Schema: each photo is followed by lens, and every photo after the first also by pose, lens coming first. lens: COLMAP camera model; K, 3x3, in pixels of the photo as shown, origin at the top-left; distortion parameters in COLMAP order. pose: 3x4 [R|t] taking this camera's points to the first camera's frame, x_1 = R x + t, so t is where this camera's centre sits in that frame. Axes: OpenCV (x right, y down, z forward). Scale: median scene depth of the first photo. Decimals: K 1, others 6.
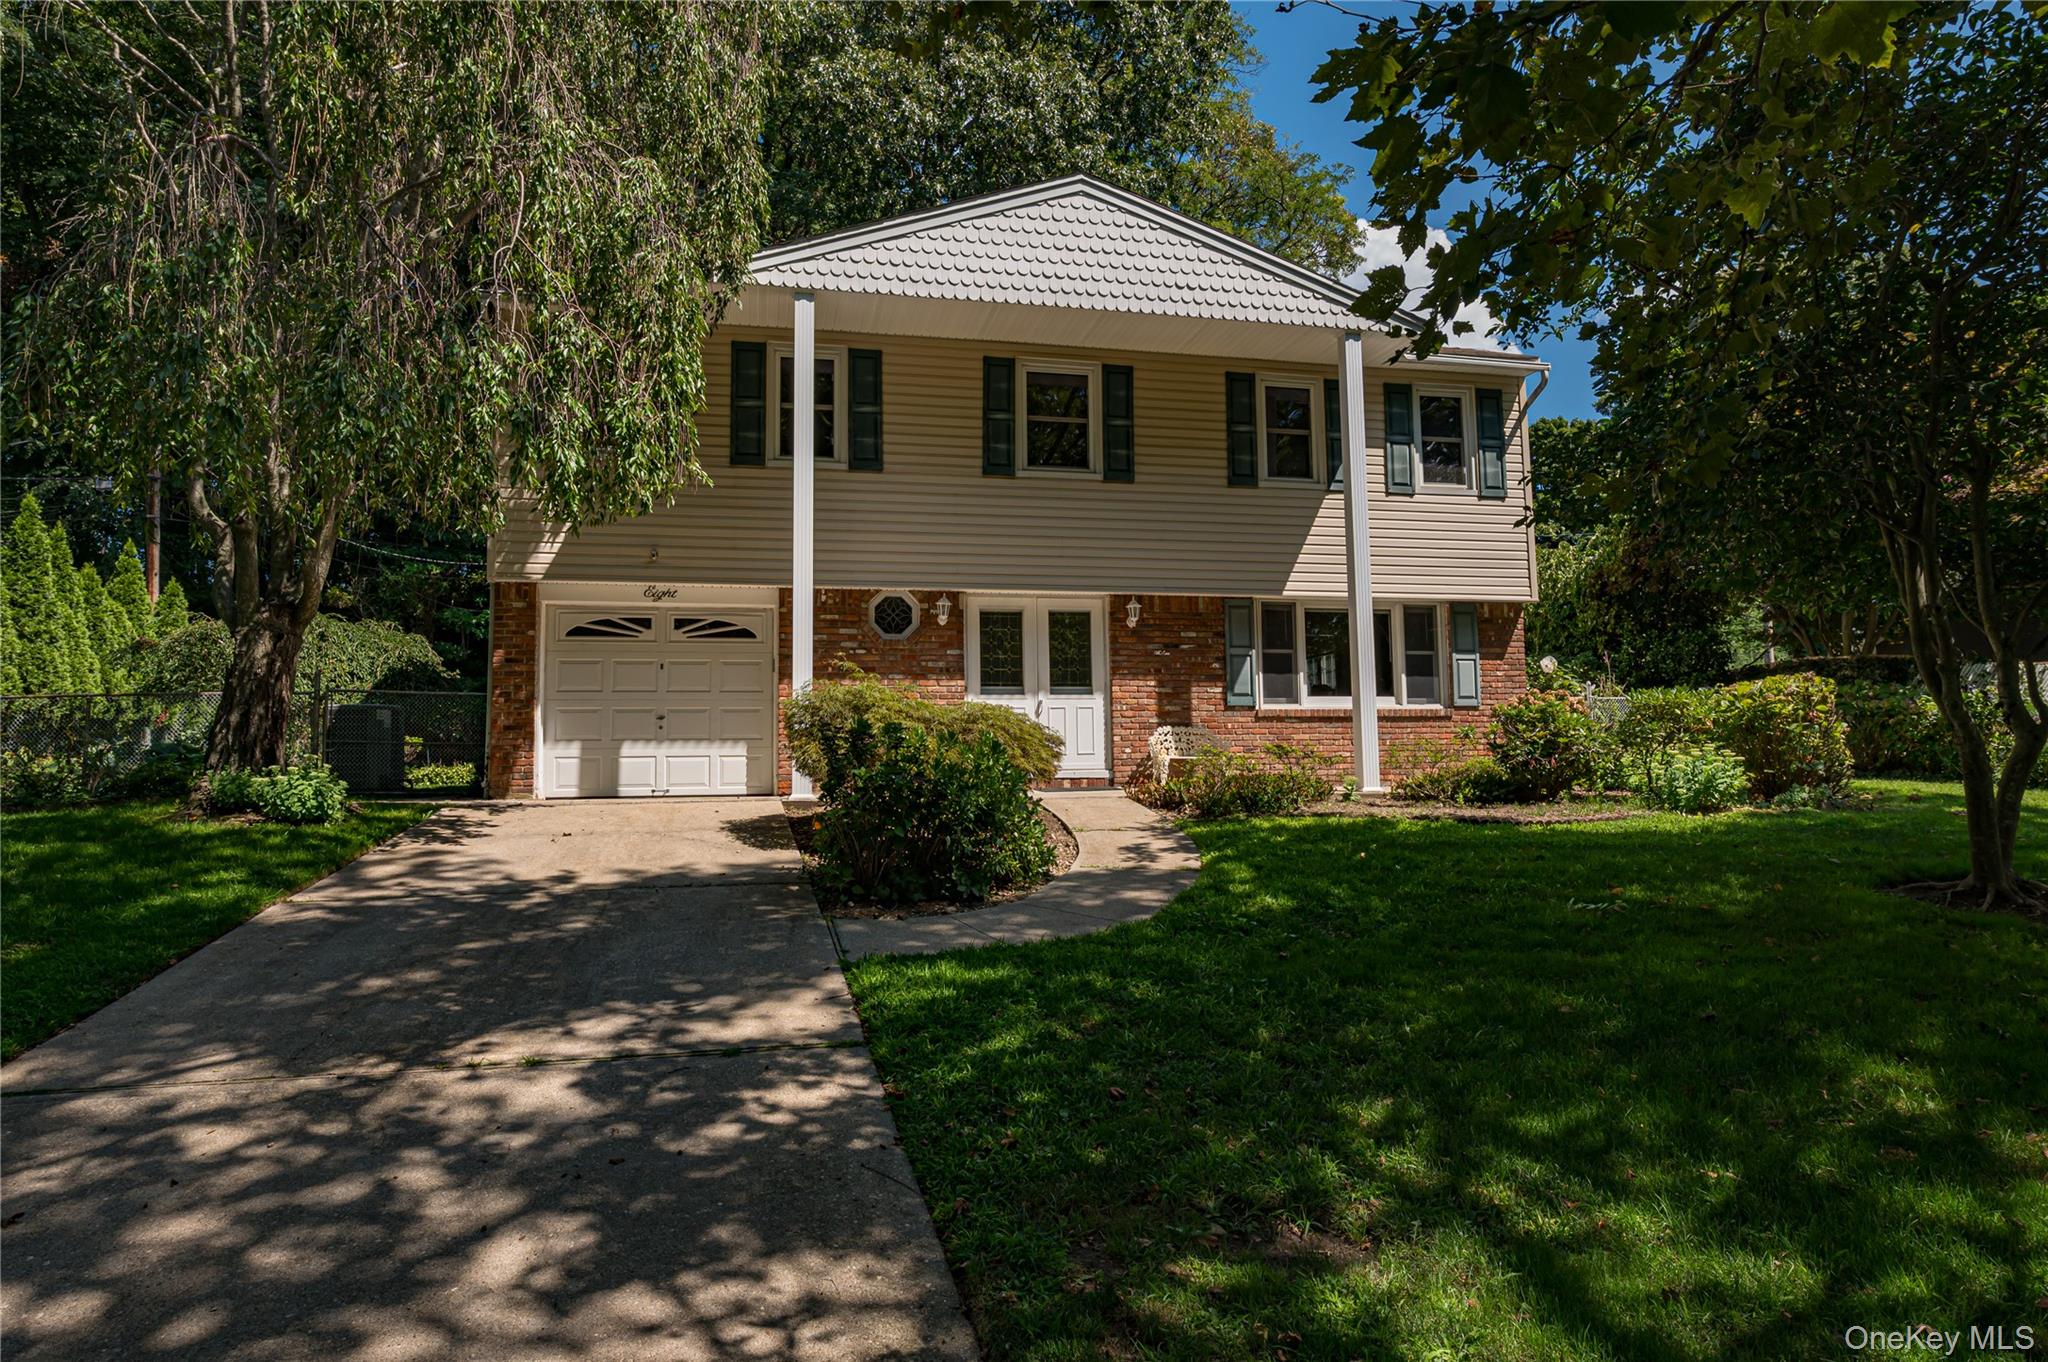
lens RADIAL K [[1200.3, 0, 1015.4], [0, 1200.3, 676.2], [0, 0, 1]] dist [-0.005675, -0.000778]
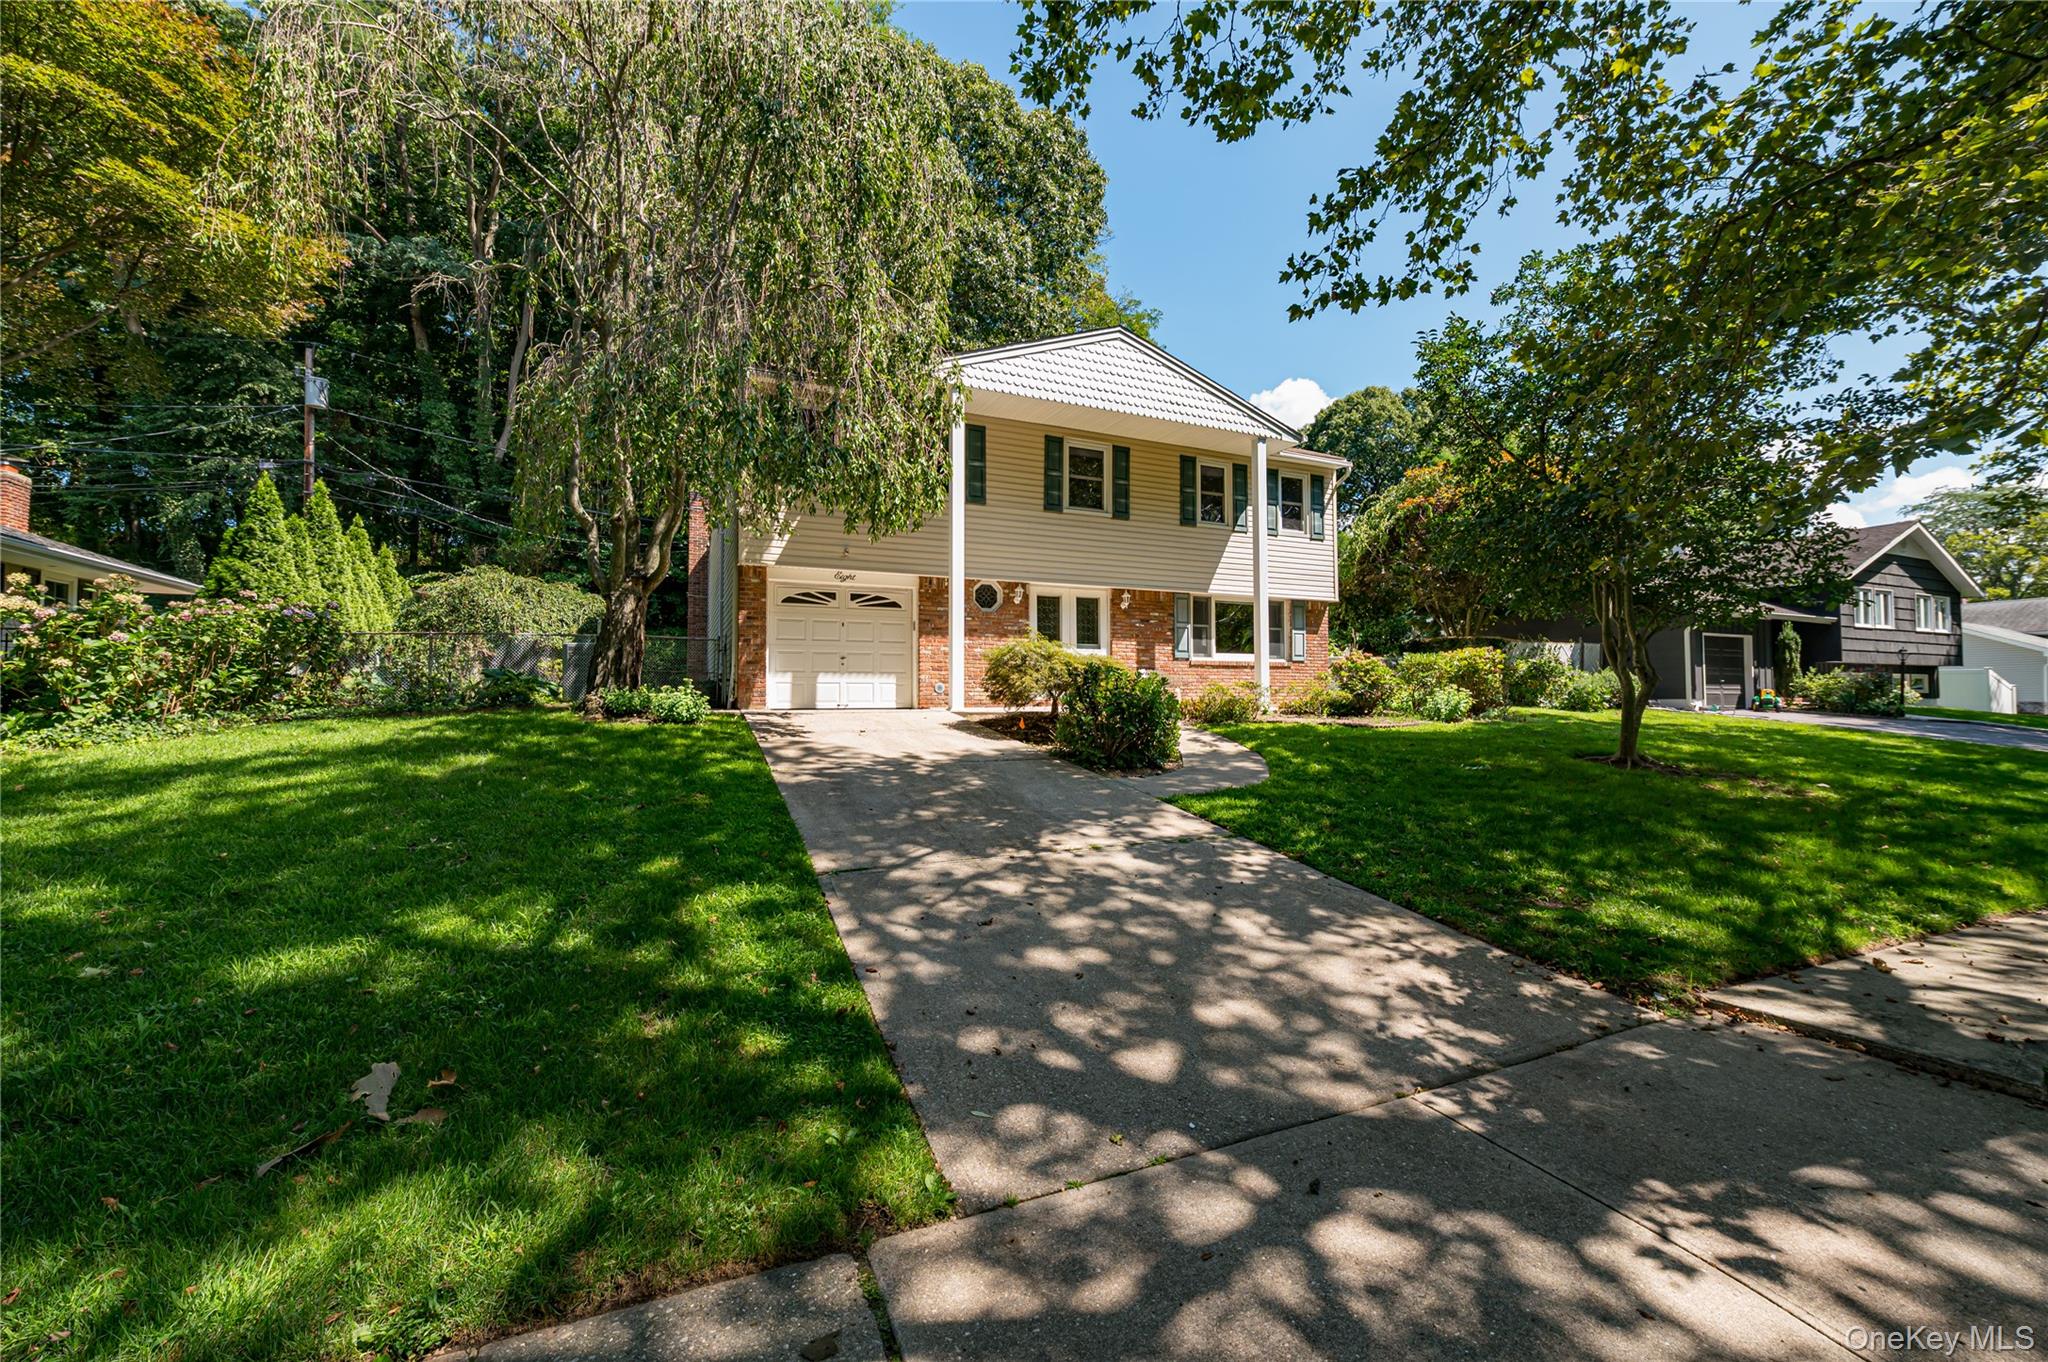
lens RADIAL K [[810.2, 0, 1035.0], [0, 810.2, 681.6], [0, 0, 1]] dist [-0.009286, -0.000767]
pose [[0.977968, 0.015591, 0.208172, -0.258902], [-0.028224, 0.997926, 0.057854, -0.001991], [-0.206838, -0.062454, 0.976380, -0.065014]]
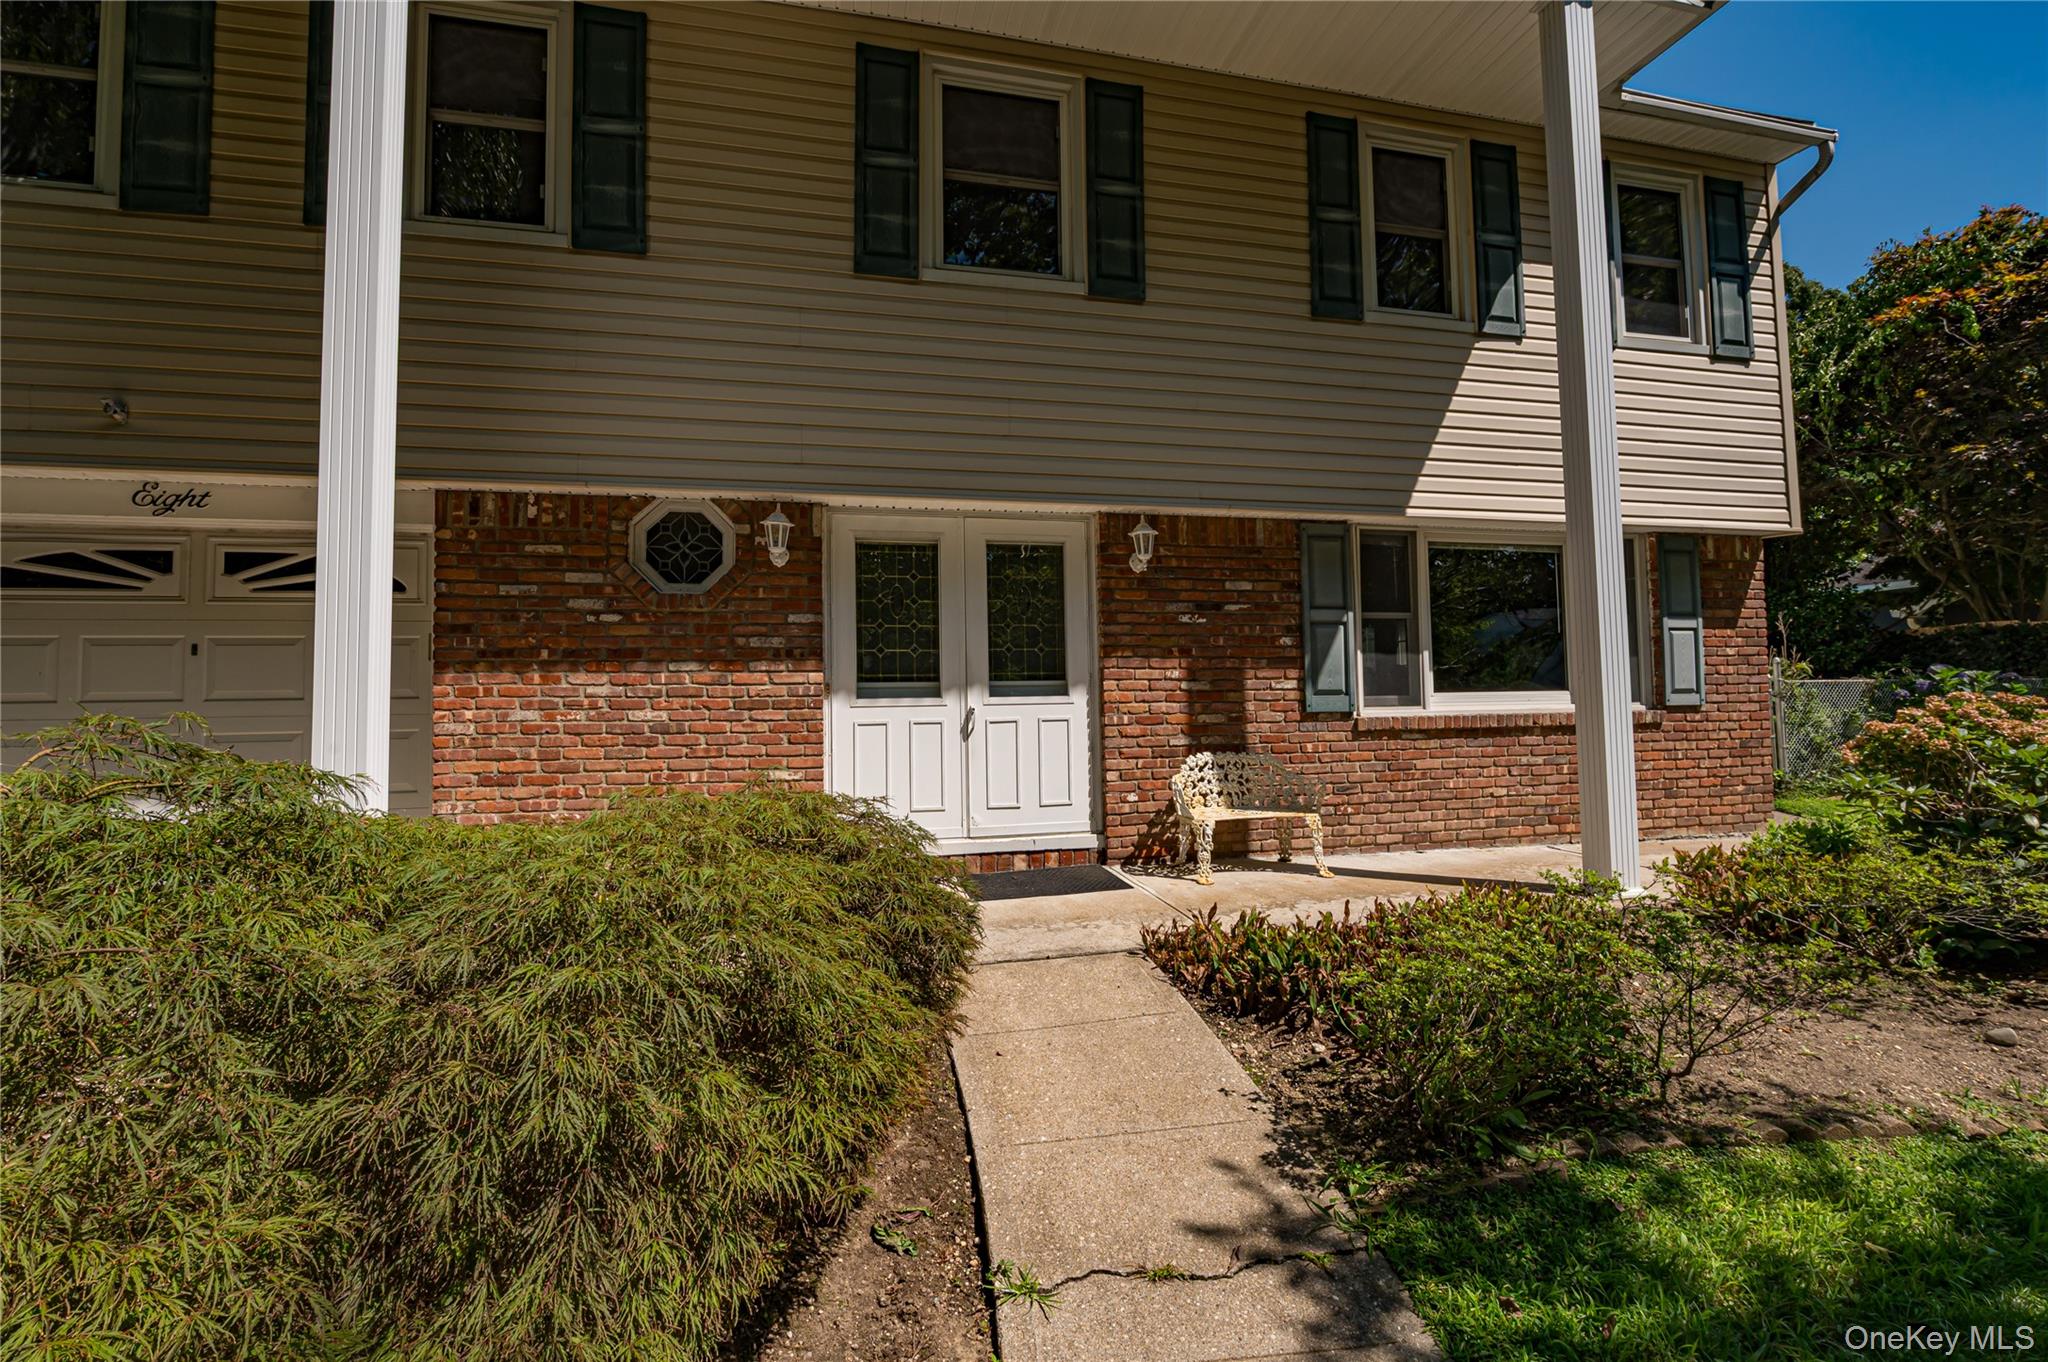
lens RADIAL K [[924.7, 0, 1018.4], [0, 924.7, 670.3], [0, 0, 1]] dist [-0.008258, -0.000555]
pose [[0.999887, -0.002373, 0.014833, 0.036562], [0.001750, 0.999121, 0.041892, -0.014184], [-0.014920, -0.041862, 0.999012, 0.595165]]
